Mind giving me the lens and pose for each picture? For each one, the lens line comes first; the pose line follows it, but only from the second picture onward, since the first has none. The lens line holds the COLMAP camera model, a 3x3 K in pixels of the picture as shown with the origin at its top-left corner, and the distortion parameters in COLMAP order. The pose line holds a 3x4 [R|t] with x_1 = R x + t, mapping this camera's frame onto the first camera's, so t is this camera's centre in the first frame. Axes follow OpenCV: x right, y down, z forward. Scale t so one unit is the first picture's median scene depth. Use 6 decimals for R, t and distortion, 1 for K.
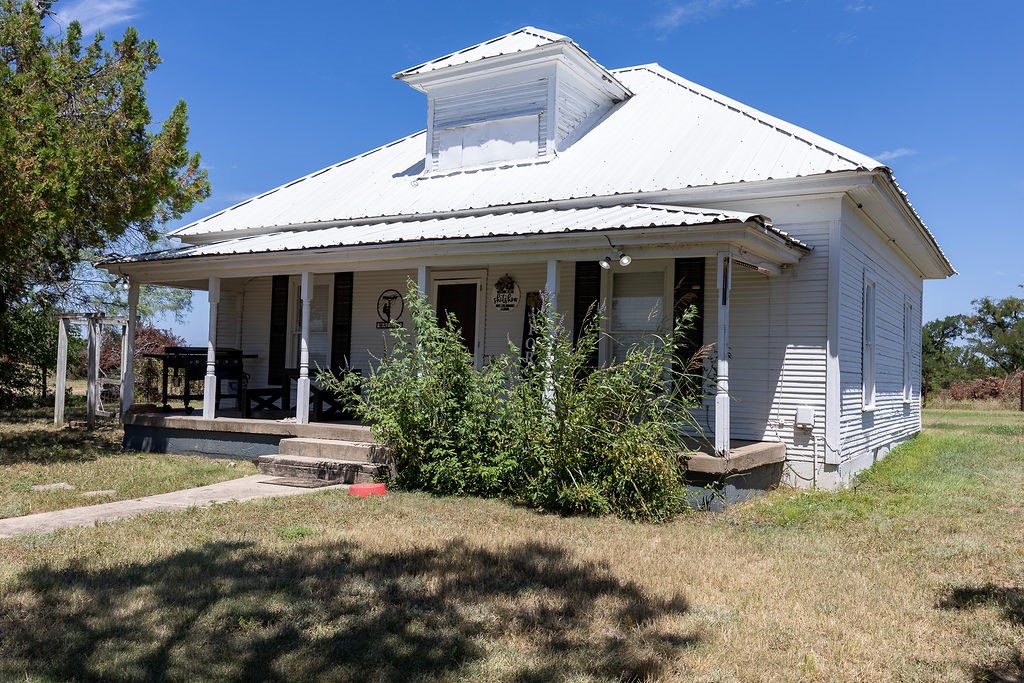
lens RADIAL K [[855.2, 0, 512.0], [0, 855.2, 343.8], [0, 0, 1]] dist [0.052804, 0.001551]
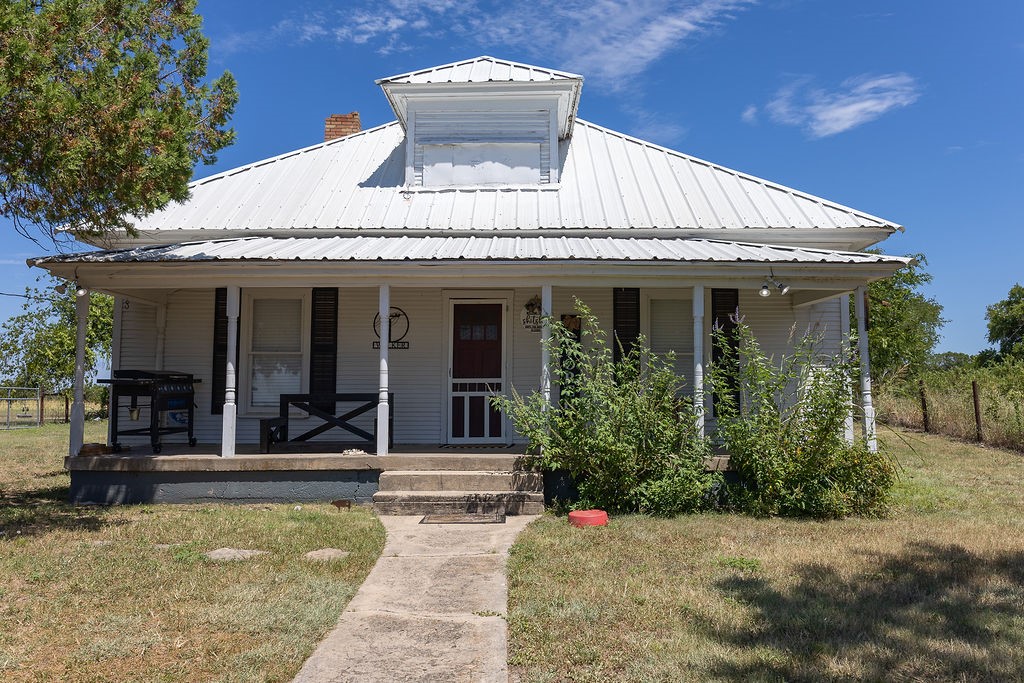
lens RADIAL K [[807.3, 0, 512.0], [0, 807.3, 340.7], [0, 0, 1]] dist [0.001137, -0.001612]
pose [[0.864603, 0.012916, 0.502290, -0.506863], [0.002945, 0.999522, -0.030771, 0.000598], [-0.502447, 0.028083, 0.864152, 0.190235]]
